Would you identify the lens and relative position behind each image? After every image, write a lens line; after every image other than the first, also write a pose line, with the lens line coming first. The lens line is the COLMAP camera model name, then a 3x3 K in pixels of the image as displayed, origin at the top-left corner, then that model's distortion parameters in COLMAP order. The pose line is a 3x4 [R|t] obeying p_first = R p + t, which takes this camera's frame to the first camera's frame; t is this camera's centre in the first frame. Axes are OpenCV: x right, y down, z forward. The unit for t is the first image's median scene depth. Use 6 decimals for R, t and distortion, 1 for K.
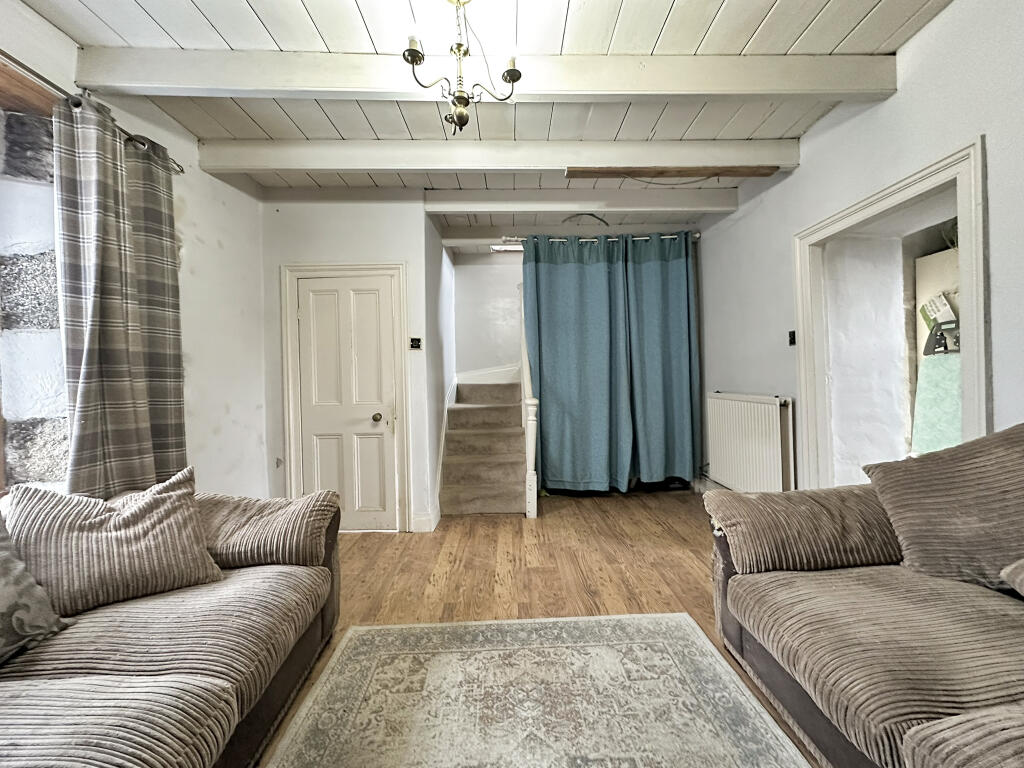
lens RADIAL K [[404.4, 0, 505.0], [0, 404.4, 378.0], [0, 0, 1]] dist [0.000396, -0.000020]
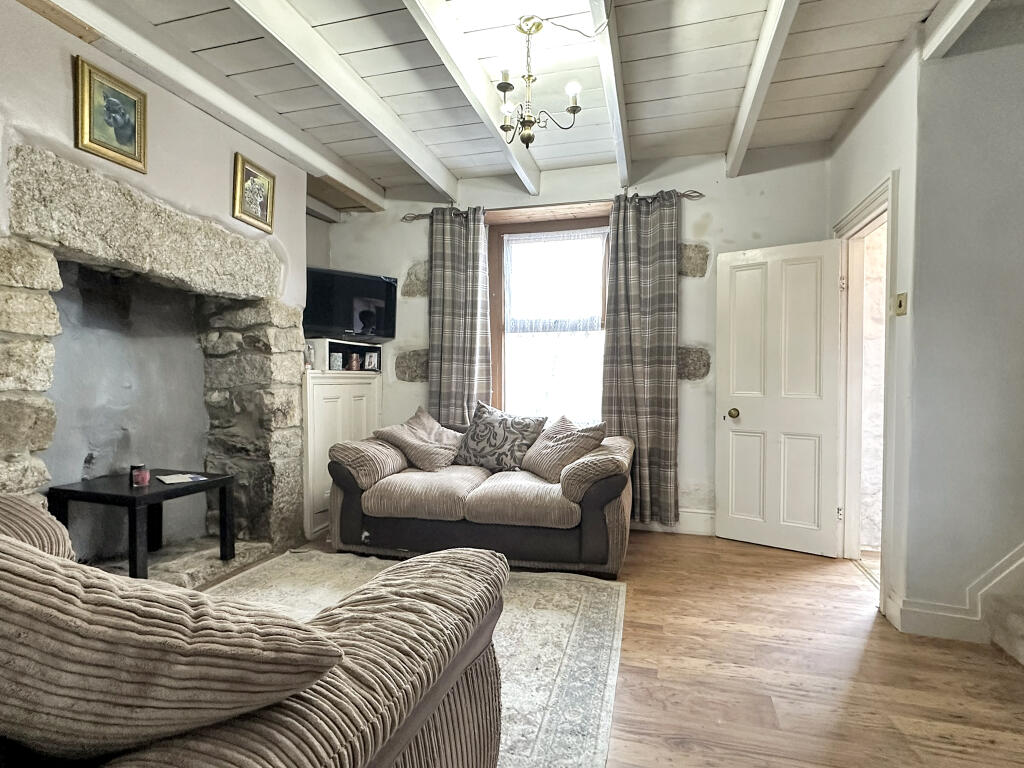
lens RADIAL K [[531.8, 0, 513.2], [0, 531.8, 383.6], [0, 0, 1]] dist [-0.001706, -0.000037]
pose [[-0.273641, 0.030886, -0.961336, 1.284592], [-0.001740, 0.999467, 0.032607, 0.010889], [0.961830, 0.010595, -0.273442, 1.271956]]
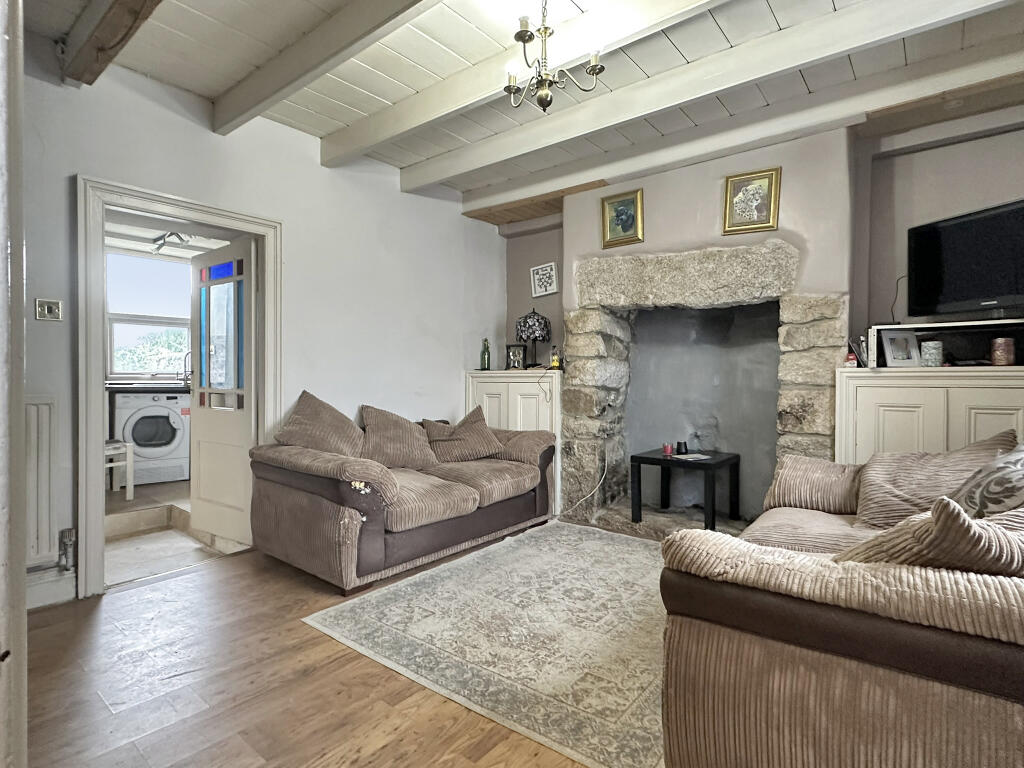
lens RADIAL K [[531.8, 0, 513.2], [0, 531.8, 383.6], [0, 0, 1]] dist [-0.001706, -0.000037]
pose [[-0.784296, 0.015553, 0.620192, -0.796809], [0.012745, 0.999879, -0.008957, 0.079008], [-0.620256, 0.000879, -0.784399, 1.936319]]
